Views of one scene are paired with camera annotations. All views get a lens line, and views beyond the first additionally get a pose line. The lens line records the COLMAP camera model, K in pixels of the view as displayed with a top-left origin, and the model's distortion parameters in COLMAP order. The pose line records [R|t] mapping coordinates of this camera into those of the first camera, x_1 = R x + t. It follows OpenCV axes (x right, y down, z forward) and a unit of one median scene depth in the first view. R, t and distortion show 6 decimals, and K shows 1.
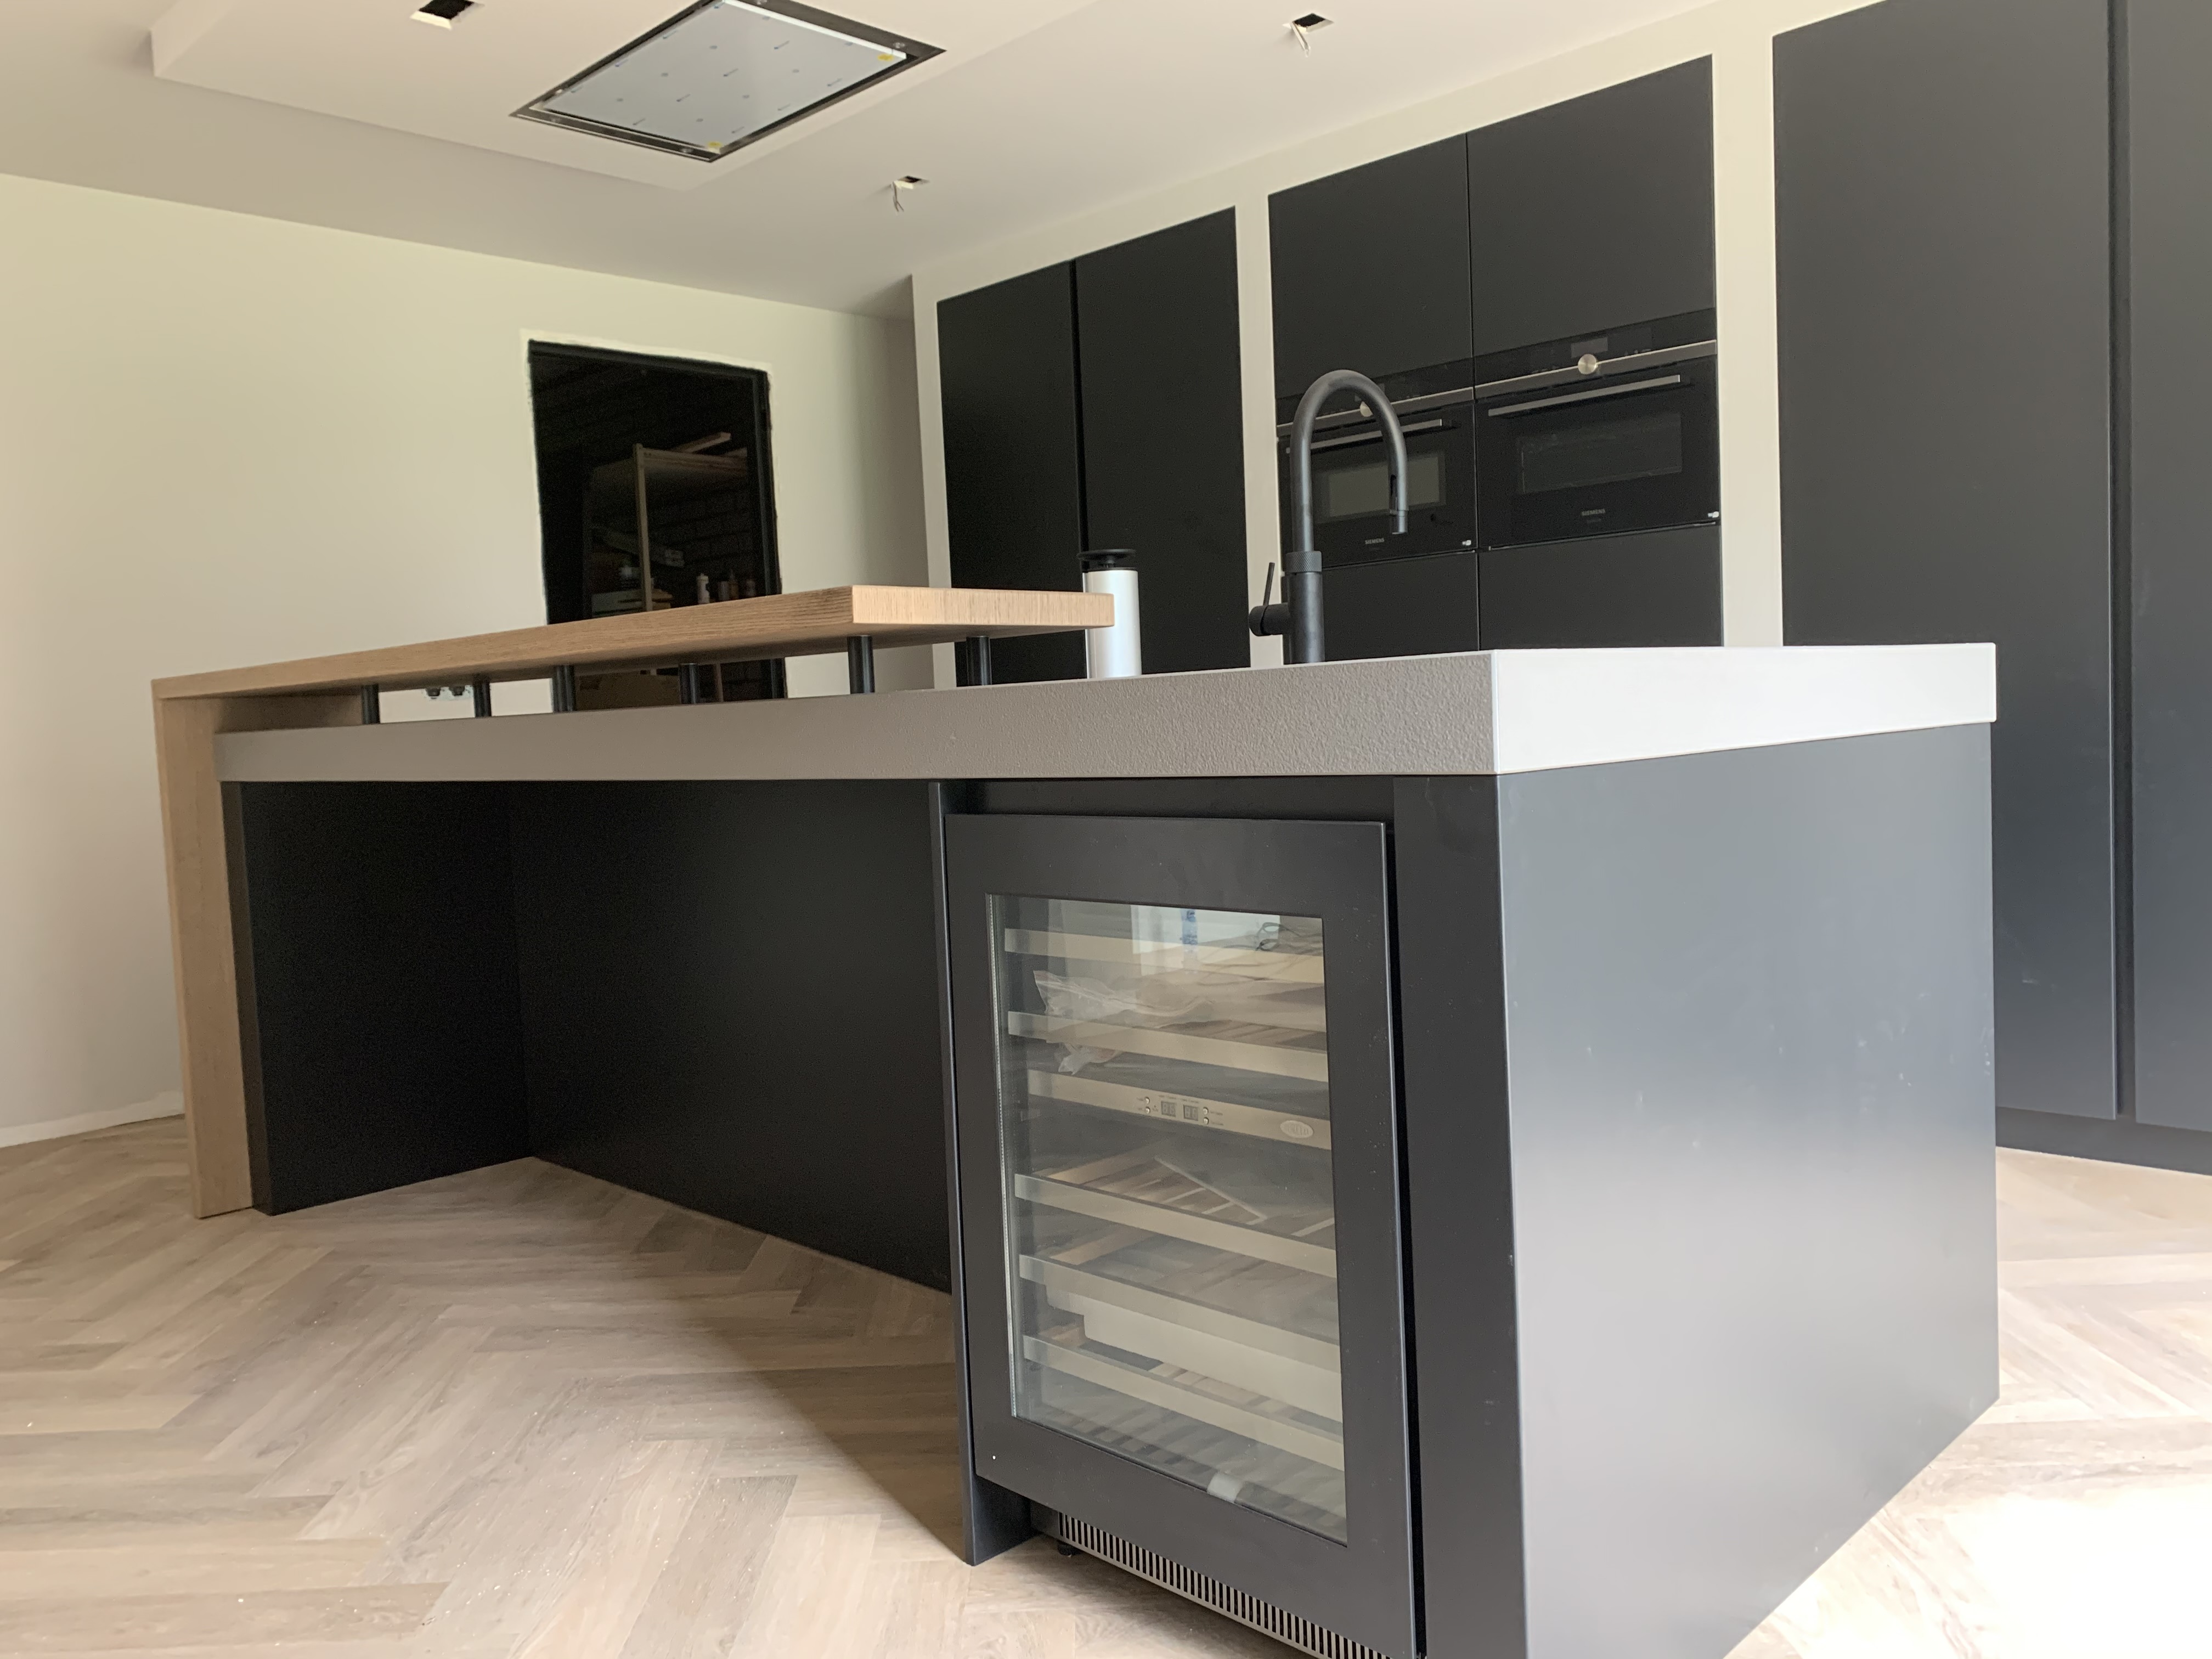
lens RADIAL K [[1699.0, 0, 1101.0], [0, 1699.0, 823.8], [0, 0, 1]] dist [0.004638, 0.000949]
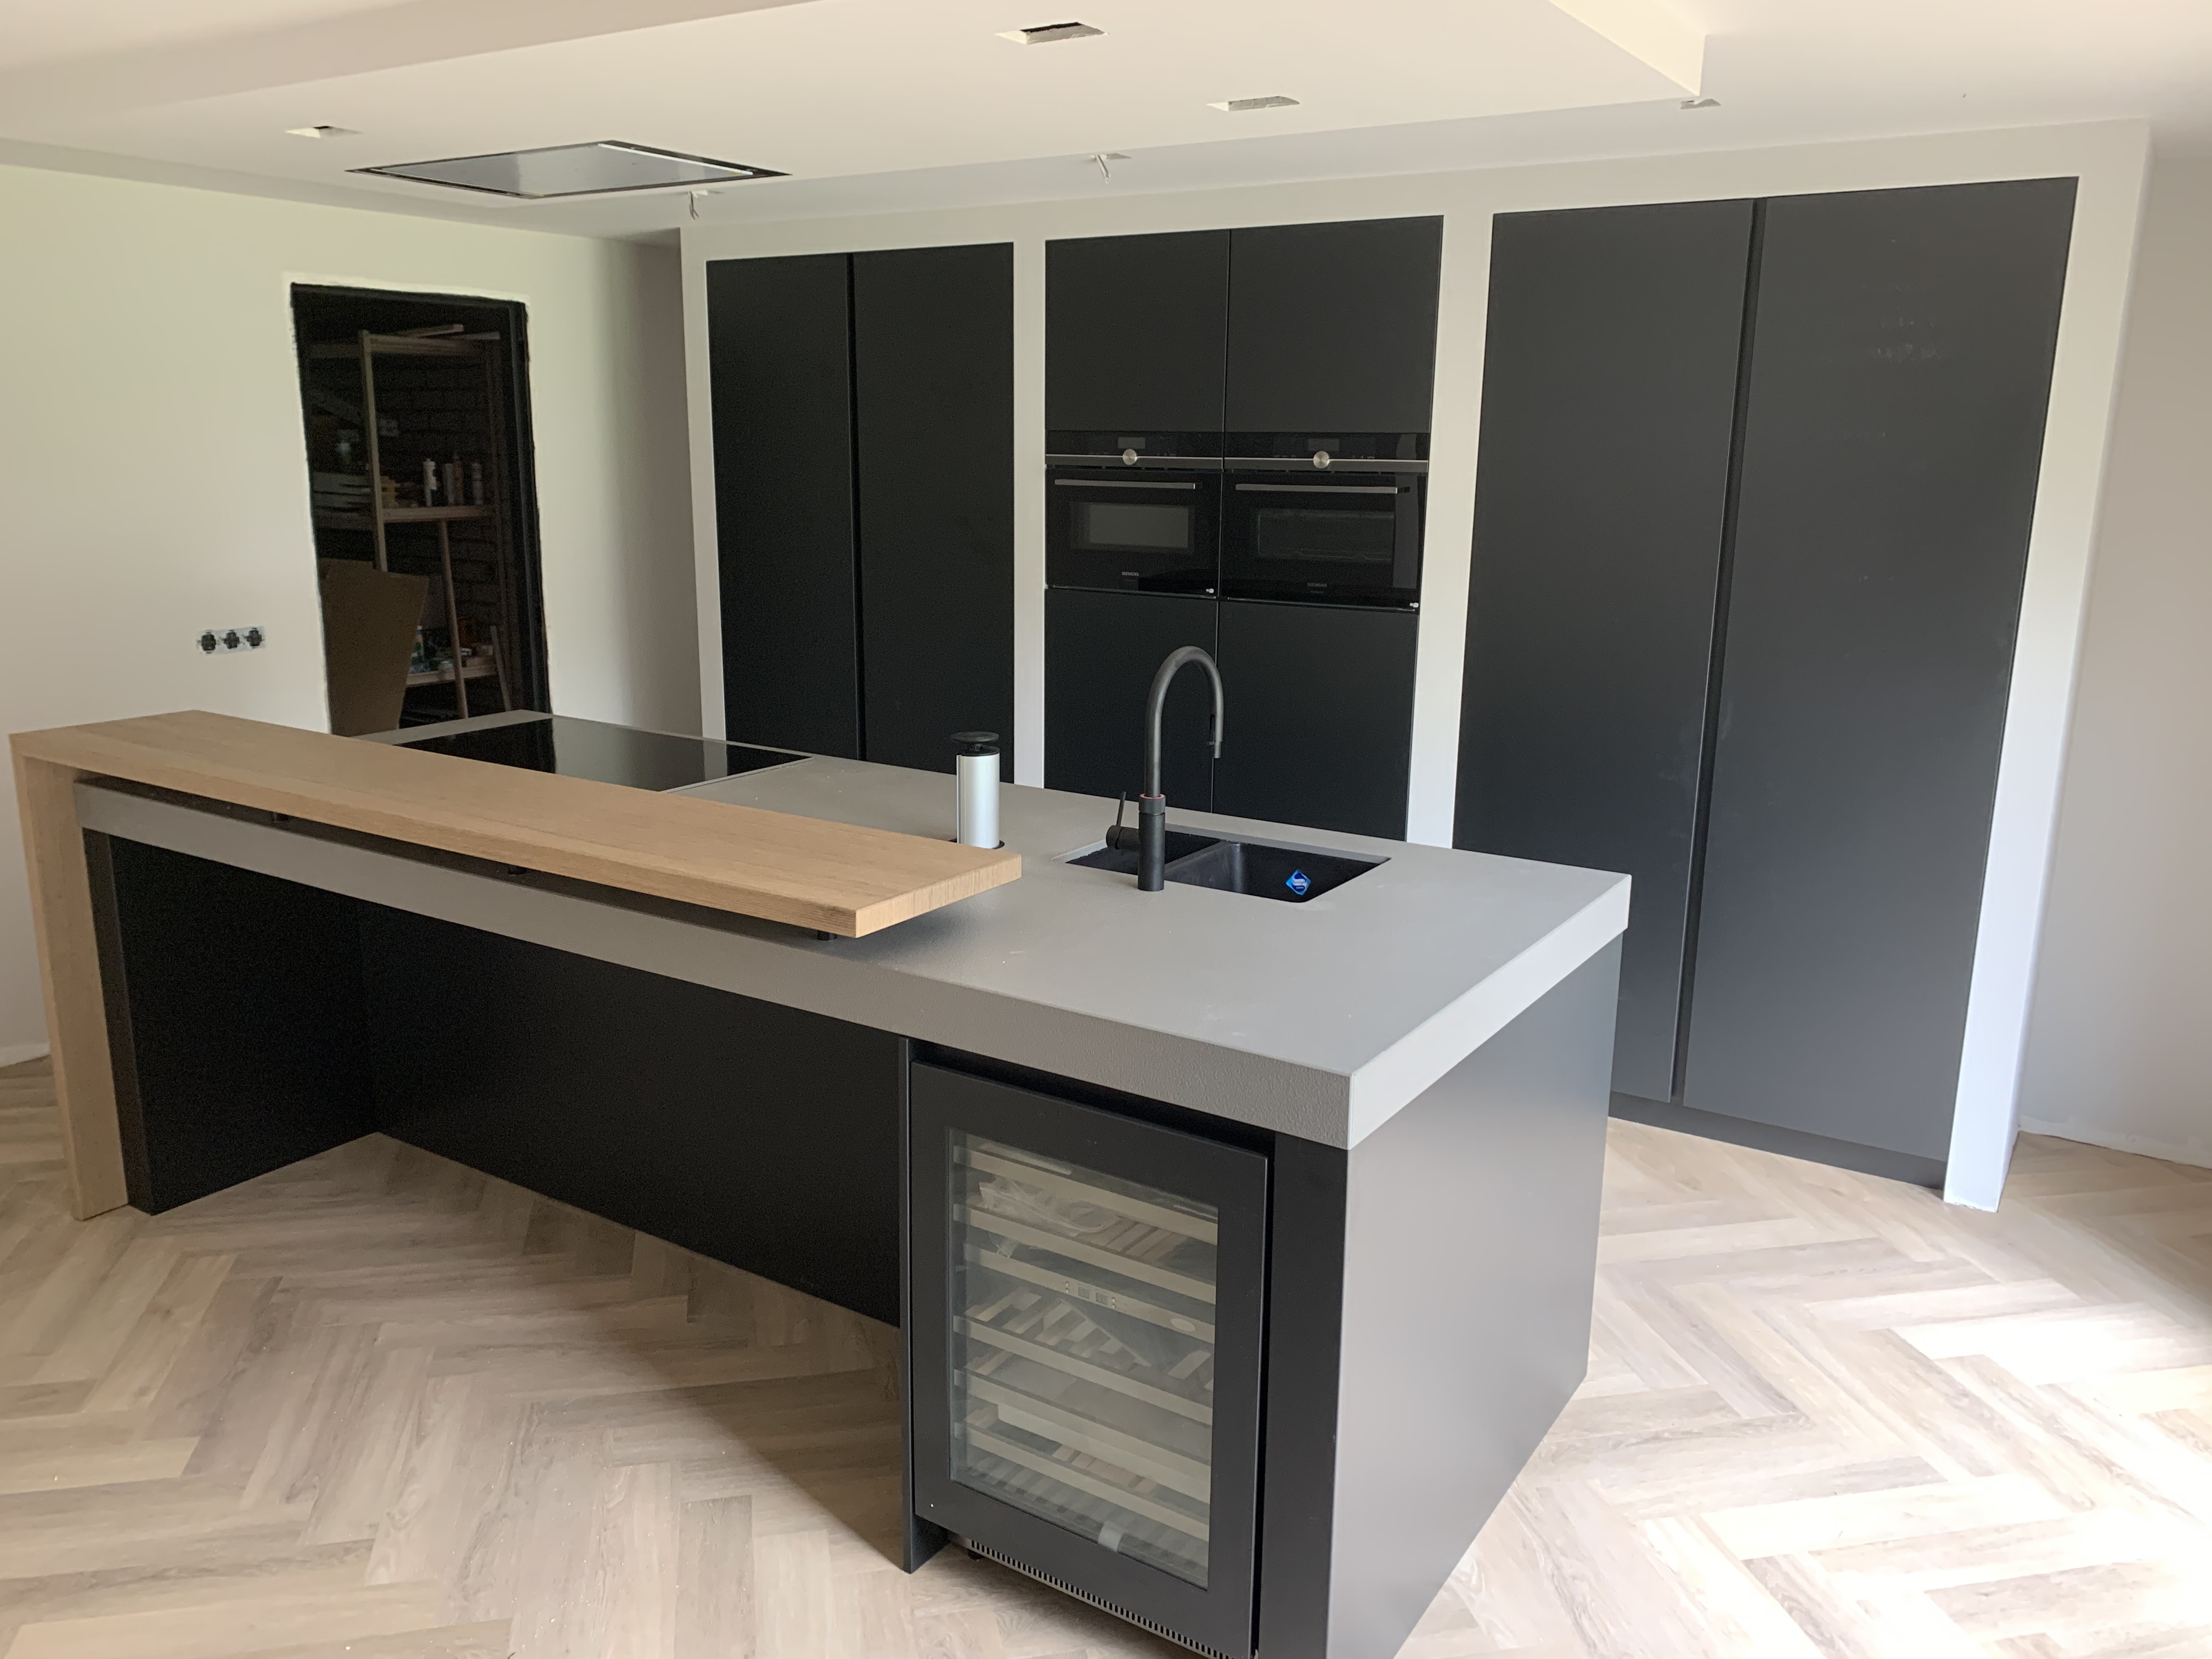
lens RADIAL K [[1687.4, 0, 1105.0], [0, 1687.4, 818.2], [0, 0, 1]] dist [0.034189, -0.049511]
pose [[0.975999, 0.008734, 0.217598, -0.160616], [-0.043066, 0.987204, 0.153538, -0.279017], [-0.213473, -0.159224, 0.963886, -0.193972]]
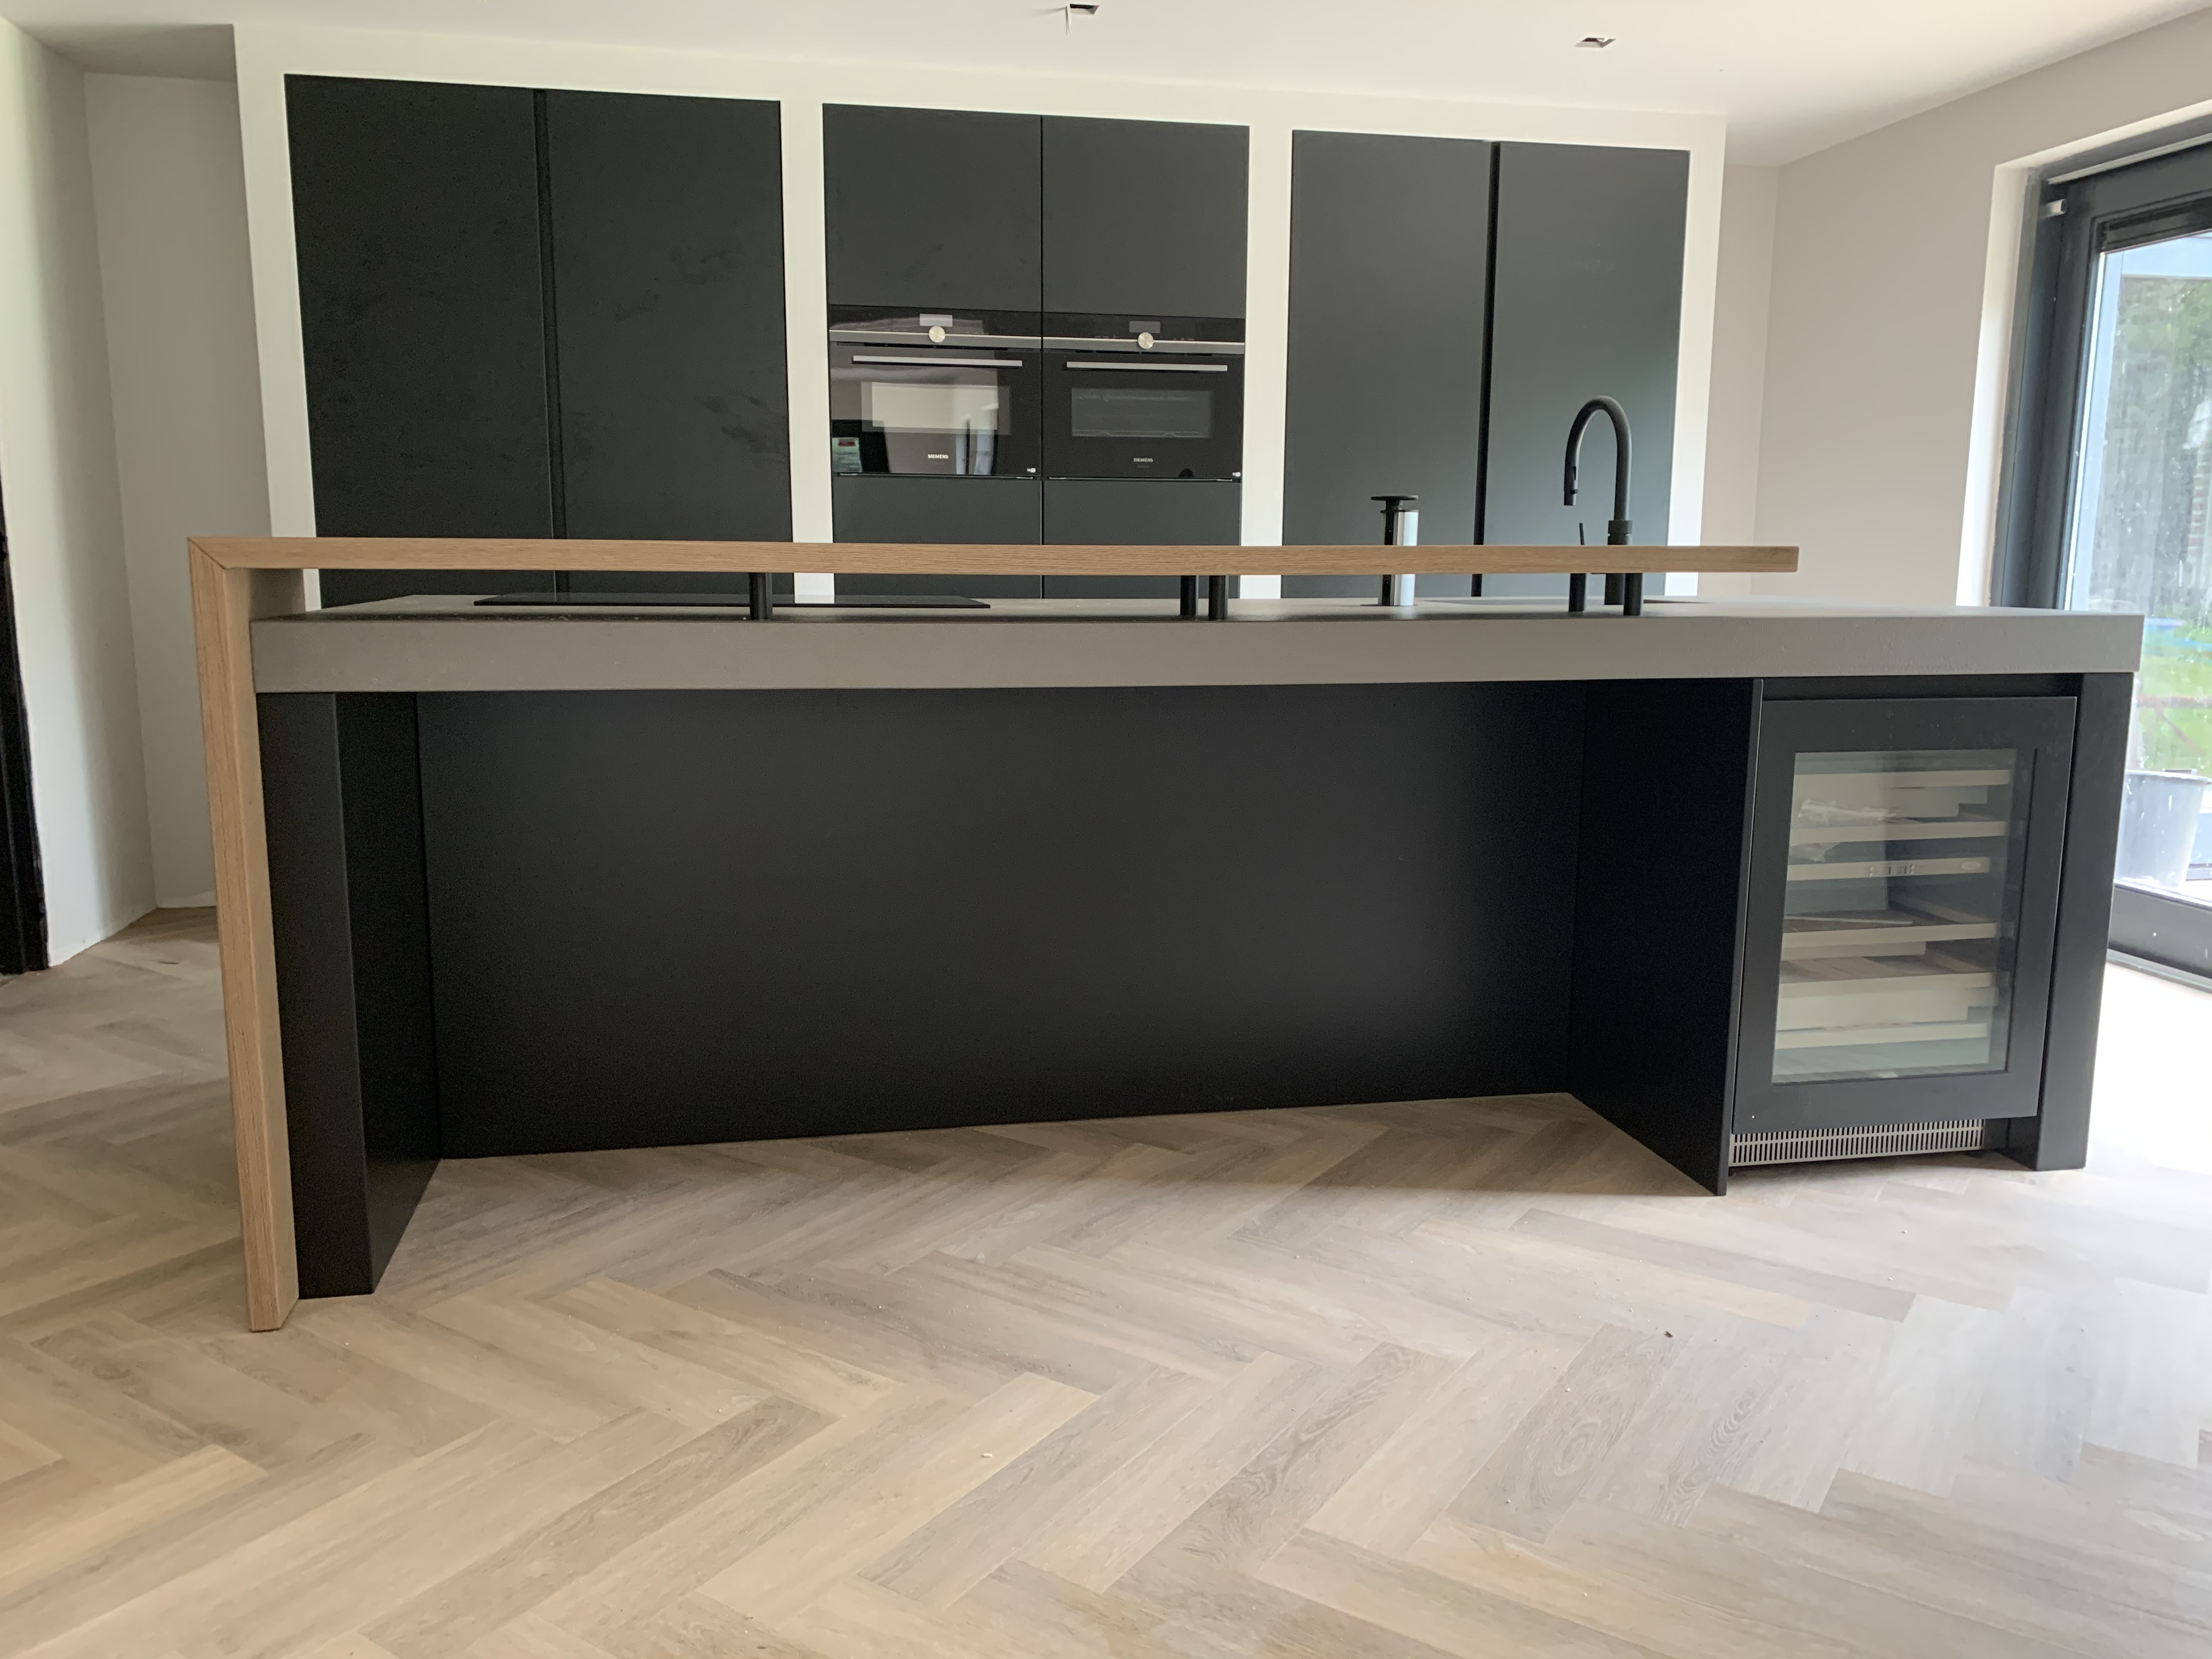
lens RADIAL K [[1687.4, 0, 1105.0], [0, 1687.4, 818.2], [0, 0, 1]] dist [0.034189, -0.049511]
pose [[0.553386, -0.081799, 0.828898, -1.137063], [0.023146, 0.996292, 0.082865, -0.027984], [-0.832603, -0.026671, 0.553228, 0.444097]]
